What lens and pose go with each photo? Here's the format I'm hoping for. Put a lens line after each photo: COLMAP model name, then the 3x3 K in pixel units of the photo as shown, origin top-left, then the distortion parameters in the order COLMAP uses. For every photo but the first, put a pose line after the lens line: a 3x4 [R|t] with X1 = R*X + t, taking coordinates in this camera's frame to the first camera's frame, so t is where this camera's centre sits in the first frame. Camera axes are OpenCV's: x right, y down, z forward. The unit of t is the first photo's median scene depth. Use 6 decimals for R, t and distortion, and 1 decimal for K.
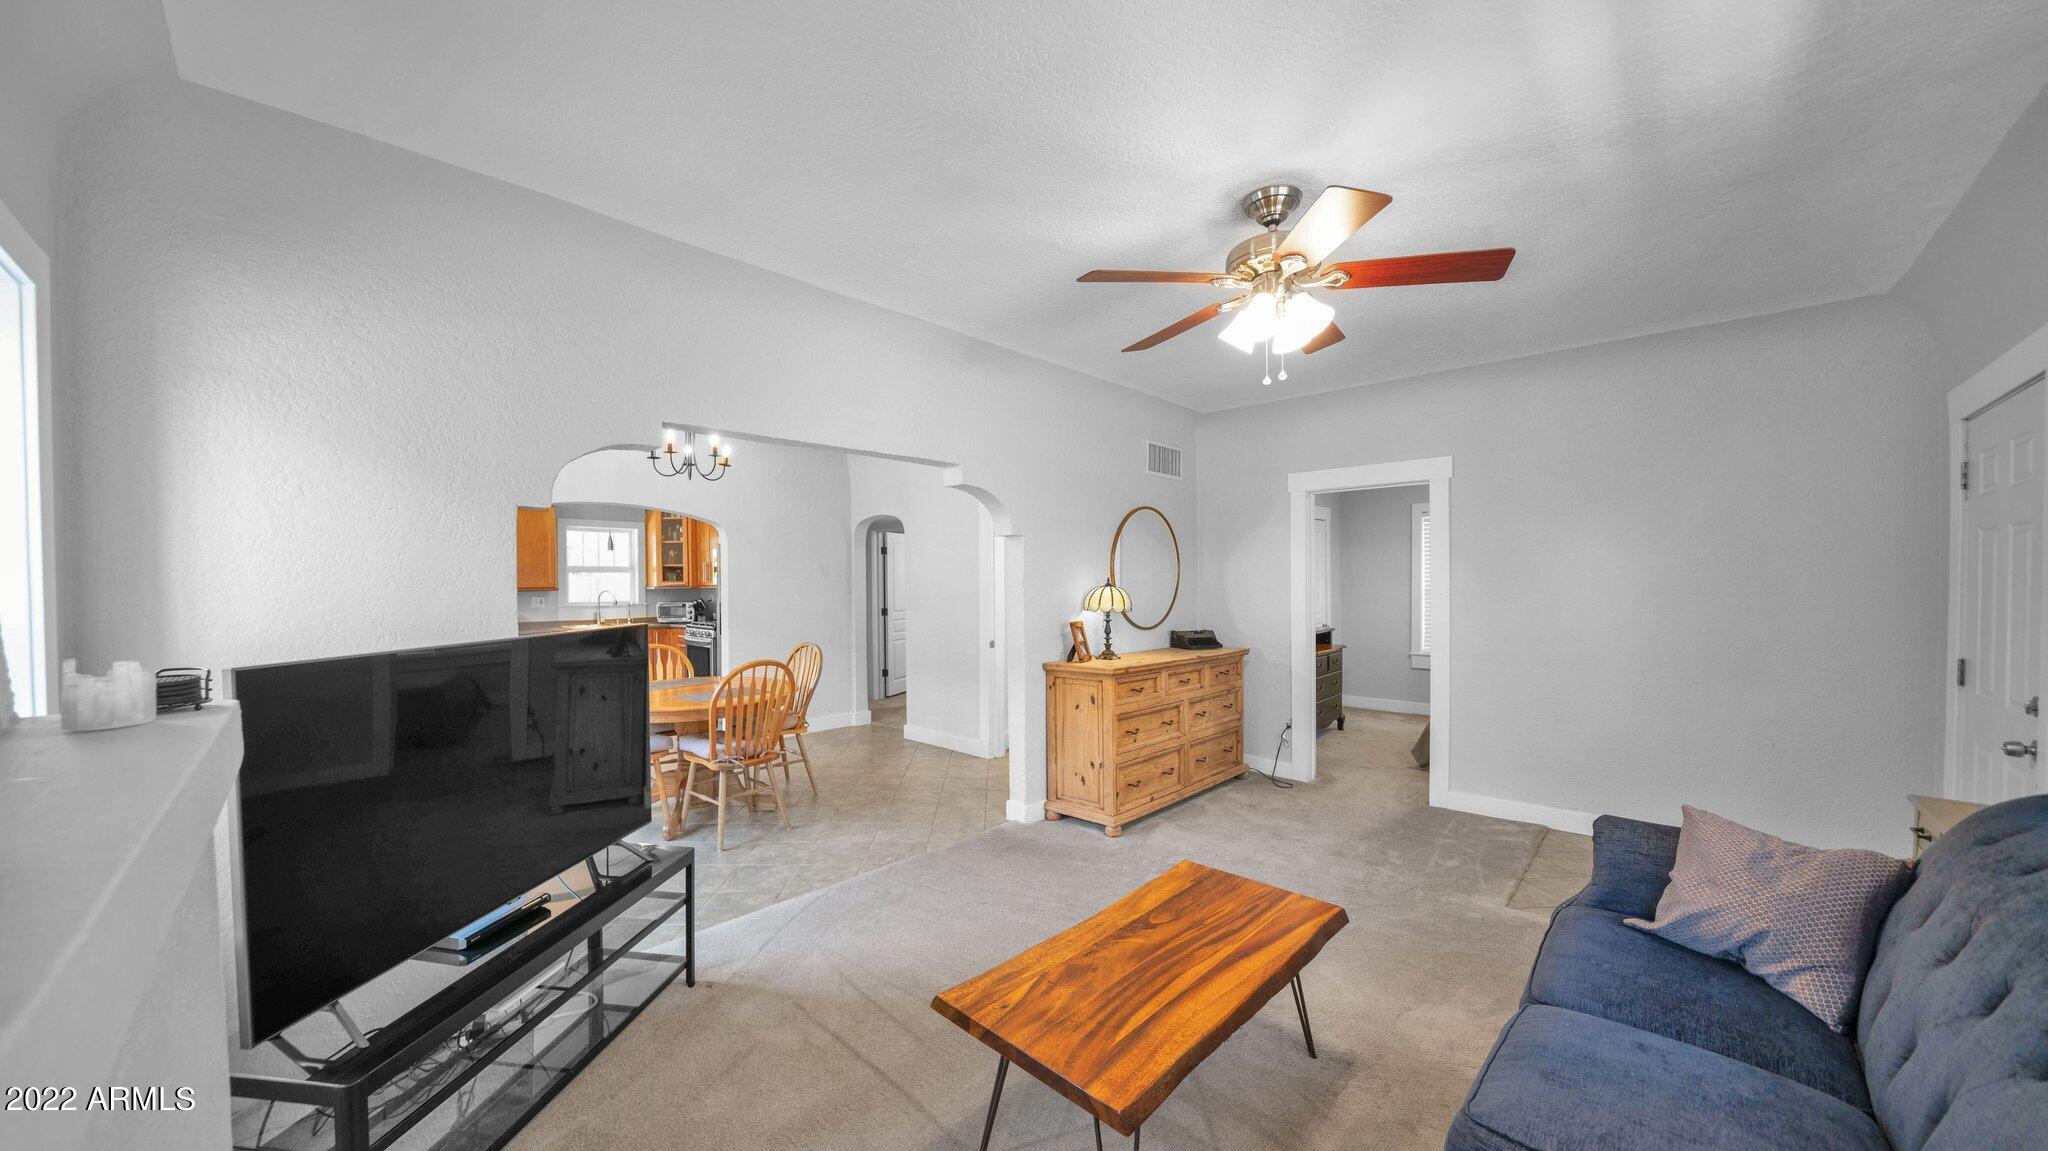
lens RADIAL K [[723.0, 0, 1022.7], [0, 723.0, 589.6], [0, 0, 1]] dist [-0.015528, -0.000174]
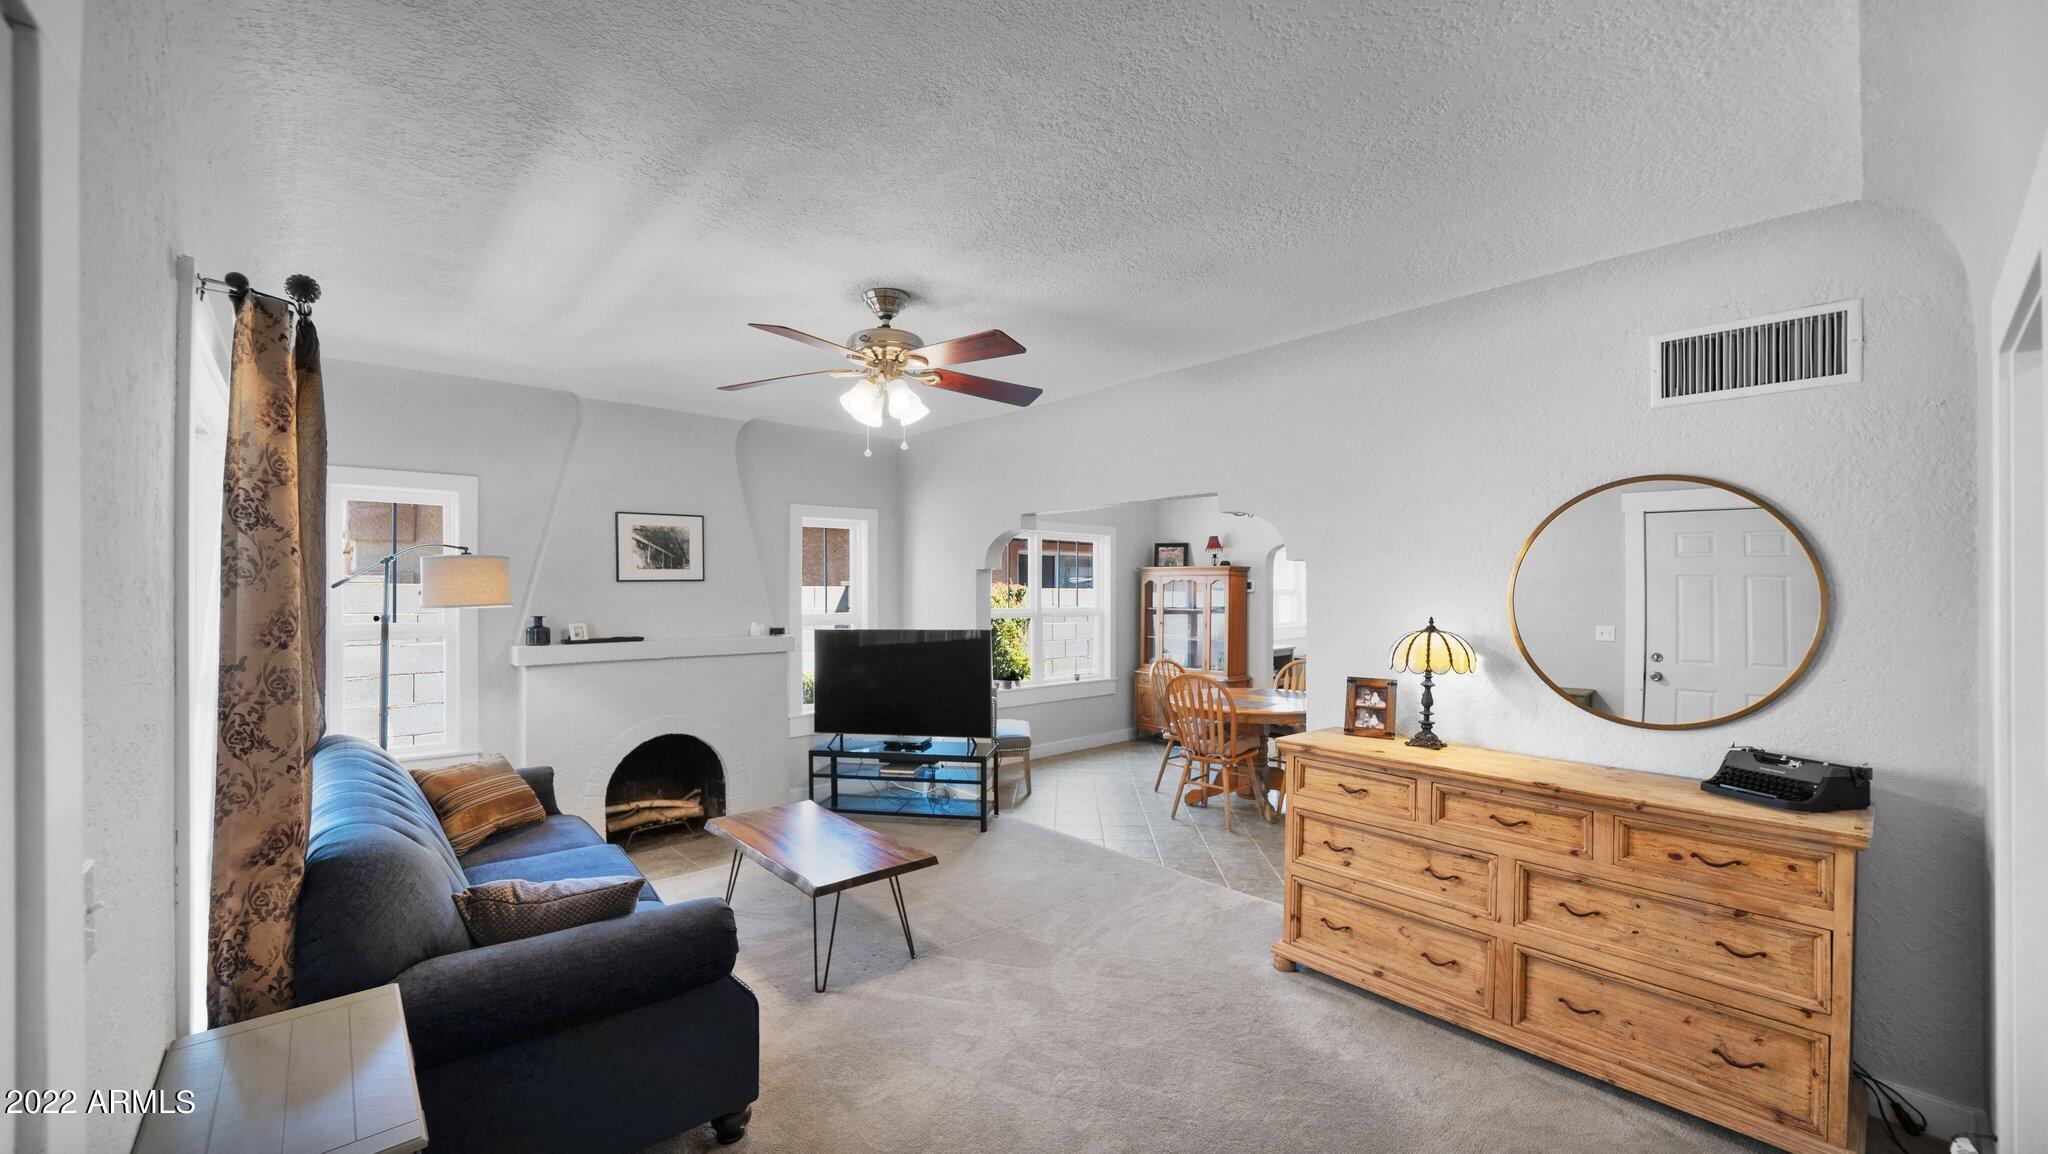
lens RADIAL K [[773.7, 0, 1024.0], [0, 773.7, 577.0], [0, 0, 1]] dist [-0.002266, -0.000037]
pose [[-0.104768, -0.017830, -0.994337, 0.852795], [-0.016075, 0.999739, -0.016233, -0.036522], [0.994367, 0.014284, -0.105027, 0.733825]]
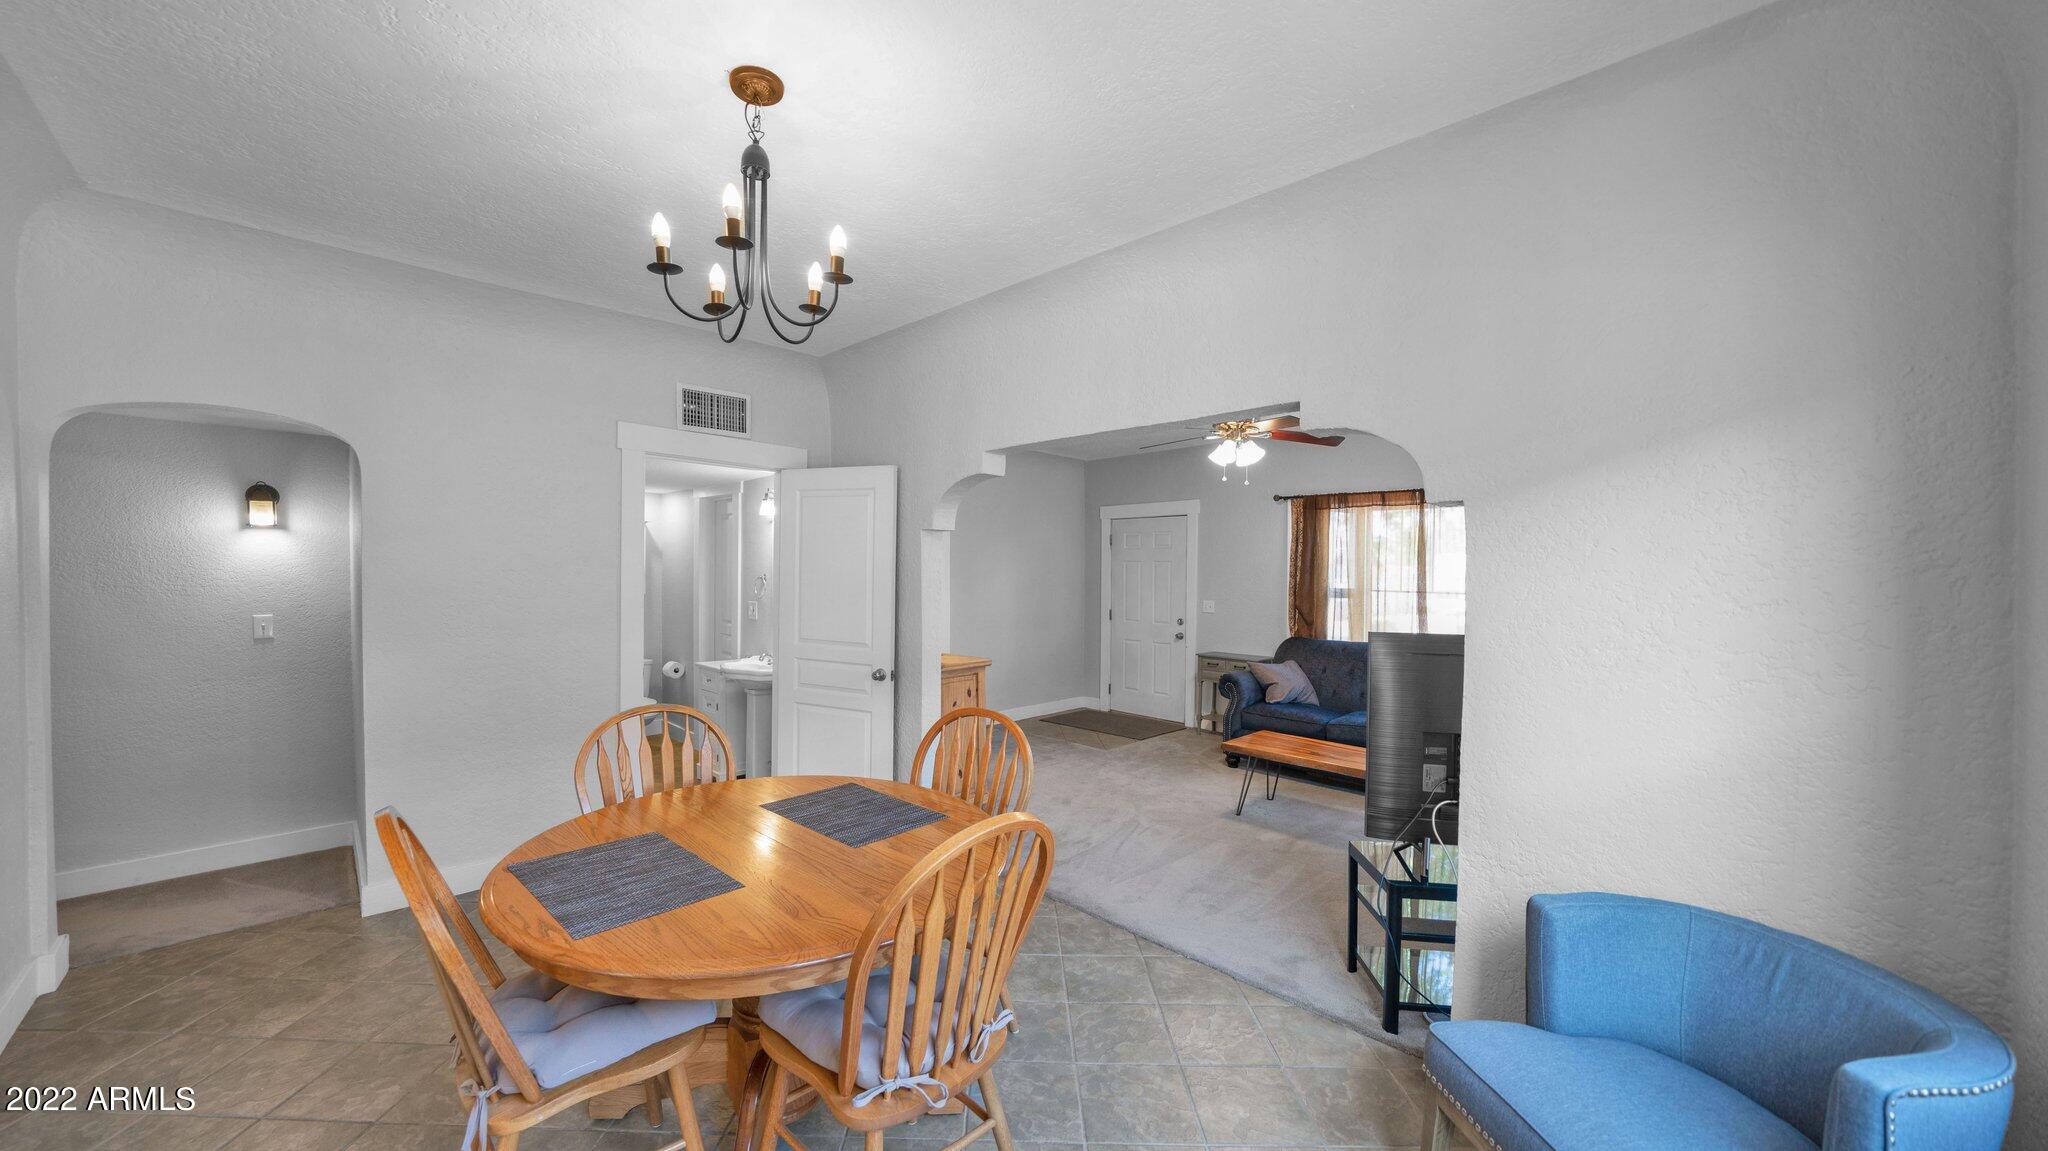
lens RADIAL K [[737.7, 0, 993.0], [0, 737.7, 566.7], [0, 0, 1]] dist [-0.000392, -0.000093]
pose [[0.044400, 0.011637, 0.998946, -0.934024], [0.002312, 0.999928, -0.011751, -0.018261], [-0.999011, 0.002831, 0.044370, 0.856866]]
